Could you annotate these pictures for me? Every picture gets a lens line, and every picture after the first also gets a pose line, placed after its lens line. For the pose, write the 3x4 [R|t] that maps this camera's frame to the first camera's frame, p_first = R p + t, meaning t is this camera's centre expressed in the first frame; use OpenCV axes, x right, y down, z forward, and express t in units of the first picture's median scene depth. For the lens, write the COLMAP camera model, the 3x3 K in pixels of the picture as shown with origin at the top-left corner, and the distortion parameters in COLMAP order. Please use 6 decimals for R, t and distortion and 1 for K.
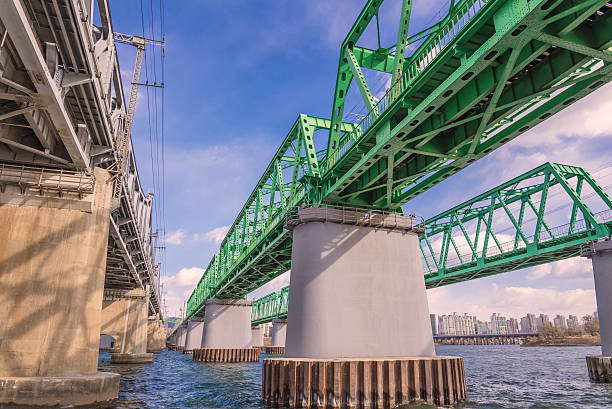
lens RADIAL K [[409.9, 0, 306.0], [0, 409.9, 204.5], [0, 0, 1]] dist [-0.051363, 0.007297]
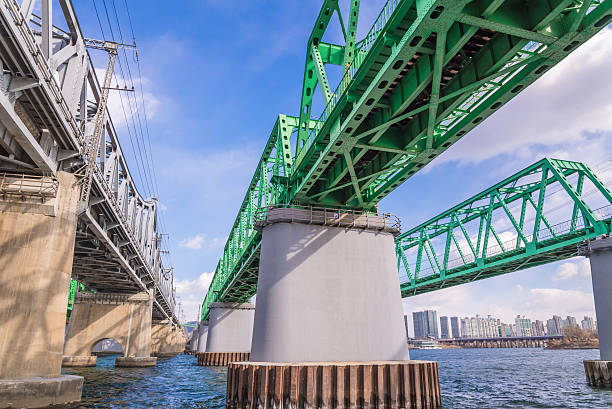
lens RADIAL K [[409.9, 0, 306.0], [0, 409.9, 204.5], [0, 0, 1]] dist [-0.051363, 0.007297]
pose [[0.998828, -0.016690, -0.045428, 0.119761], [0.016339, 0.999834, -0.008072, 0.007546], [0.045555, 0.007320, 0.998935, 0.022756]]
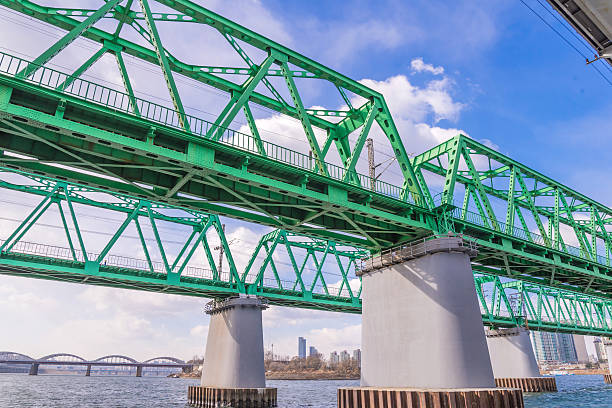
lens RADIAL K [[435.1, 0, 306.0], [0, 435.1, 204.0], [0, 0, 1]] dist [-0.152857, 0.001279]
pose [[-0.301186, 0.379160, 0.874942, -1.026706], [-0.283248, 0.840561, -0.461765, 0.786312], [-0.910526, -0.386903, -0.145769, 2.211373]]
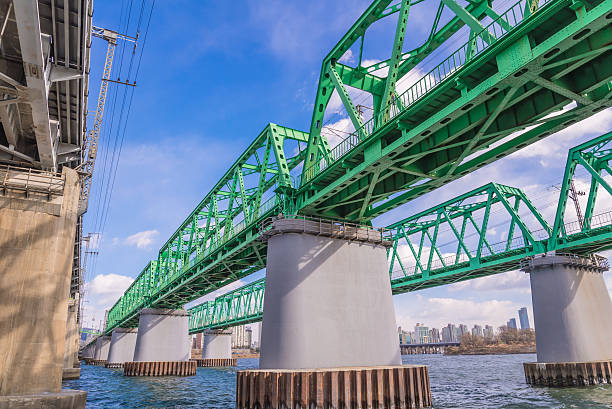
lens RADIAL K [[418.8, 0, 306.0], [0, 418.8, 204.5], [0, 0, 1]] dist [-0.050738, 0.005580]
pose [[0.985655, 0.040867, 0.163748, -0.111226], [-0.037955, 0.999061, -0.020875, -0.006767], [-0.164447, 0.014361, 0.986281, -0.019086]]
